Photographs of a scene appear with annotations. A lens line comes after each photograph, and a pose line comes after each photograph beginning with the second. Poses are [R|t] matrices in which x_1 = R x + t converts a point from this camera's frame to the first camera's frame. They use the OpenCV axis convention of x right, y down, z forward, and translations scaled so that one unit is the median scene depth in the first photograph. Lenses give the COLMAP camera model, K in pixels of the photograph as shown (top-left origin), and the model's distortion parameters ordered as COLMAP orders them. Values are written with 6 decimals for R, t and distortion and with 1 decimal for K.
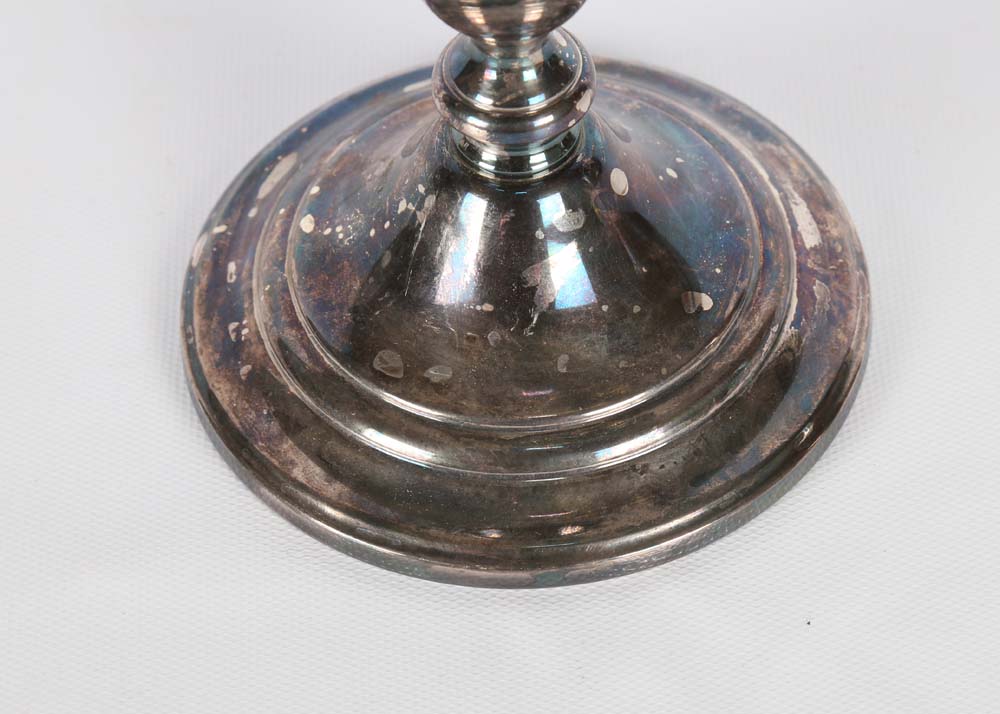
lens RADIAL K [[2569.2, 0, 500.0], [0, 2569.2, 357.0], [0, 0, 1]] dist [0.099936, 0.236030]
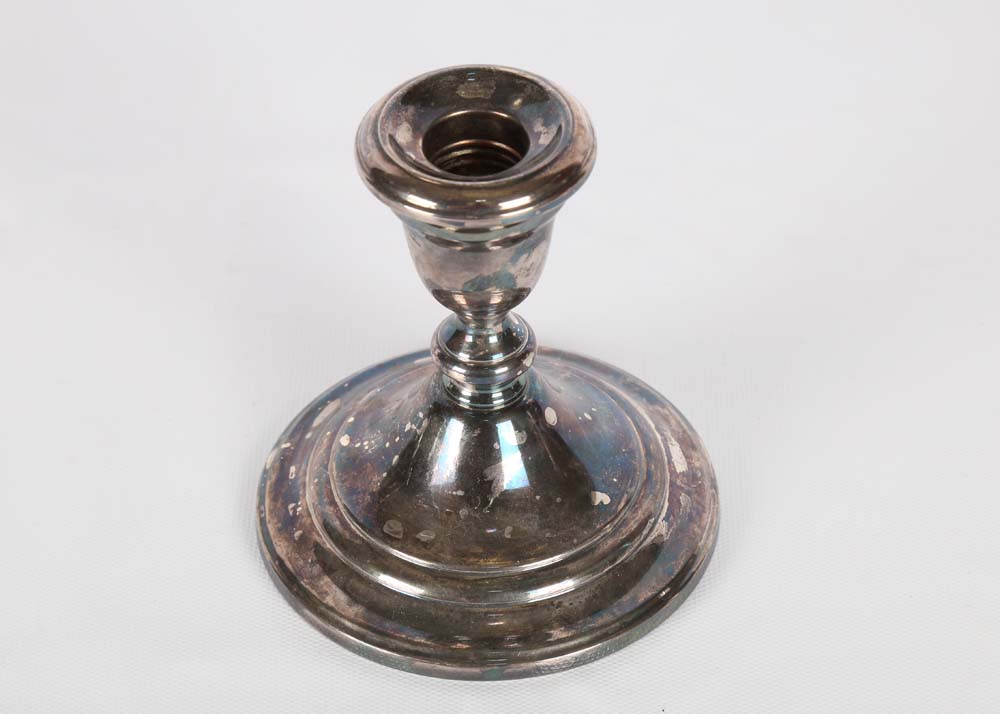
lens RADIAL K [[2569.2, 0, 500.0], [0, 2569.2, 357.0], [0, 0, 1]] dist [0.099936, 0.236030]
pose [[0.998914, 0.043591, -0.016463, 0.039650], [-0.045786, 0.983852, -0.173030, 0.161684], [0.008655, 0.173596, 0.984779, -0.504892]]
